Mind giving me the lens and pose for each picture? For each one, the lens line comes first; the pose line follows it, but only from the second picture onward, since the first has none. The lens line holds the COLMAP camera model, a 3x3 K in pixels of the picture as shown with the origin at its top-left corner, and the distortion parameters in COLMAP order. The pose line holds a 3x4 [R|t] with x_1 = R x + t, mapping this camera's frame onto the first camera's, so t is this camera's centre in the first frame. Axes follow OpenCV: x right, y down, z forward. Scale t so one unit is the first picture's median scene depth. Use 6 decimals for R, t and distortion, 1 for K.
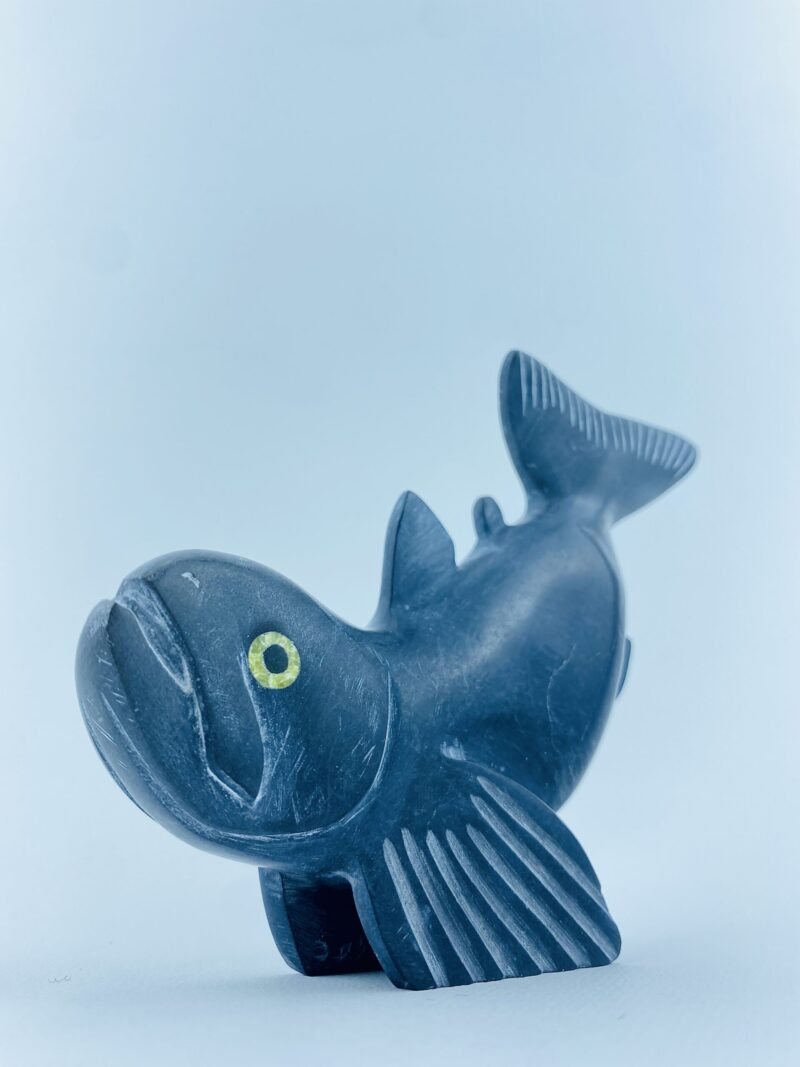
lens RADIAL K [[877.9, 0, 397.0], [0, 877.9, 536.0], [0, 0, 1]] dist [0.145349, -0.473804]
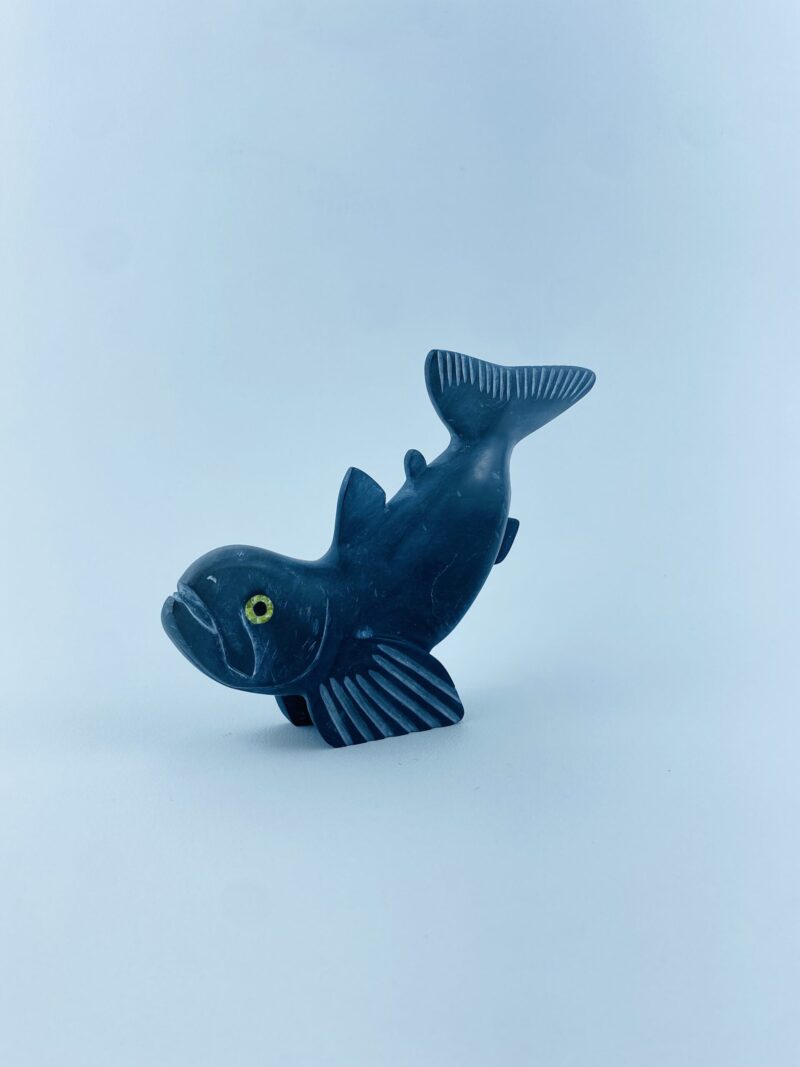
lens RADIAL K [[877.9, 0, 397.0], [0, 877.9, 536.0], [0, 0, 1]] dist [0.145349, -0.473804]
pose [[0.985030, 0.048806, -0.165332, 0.474280], [0.034541, 0.883753, 0.466678, -0.896635], [0.168889, -0.465402, 0.868837, -0.584951]]
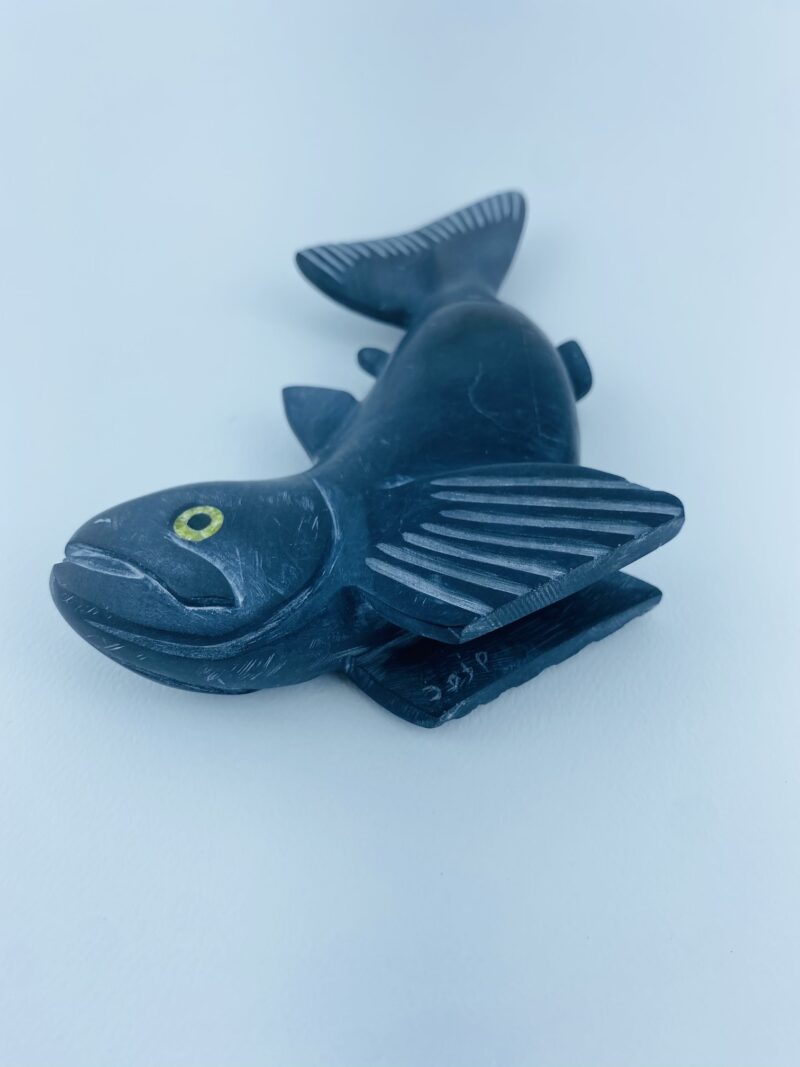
lens RADIAL K [[877.9, 0, 397.0], [0, 877.9, 536.0], [0, 0, 1]] dist [0.145349, -0.473804]
pose [[0.658257, -0.731704, -0.176936, 0.224455], [0.681983, 0.679152, -0.271389, 0.633199], [0.318743, 0.057977, 0.946066, -0.033360]]
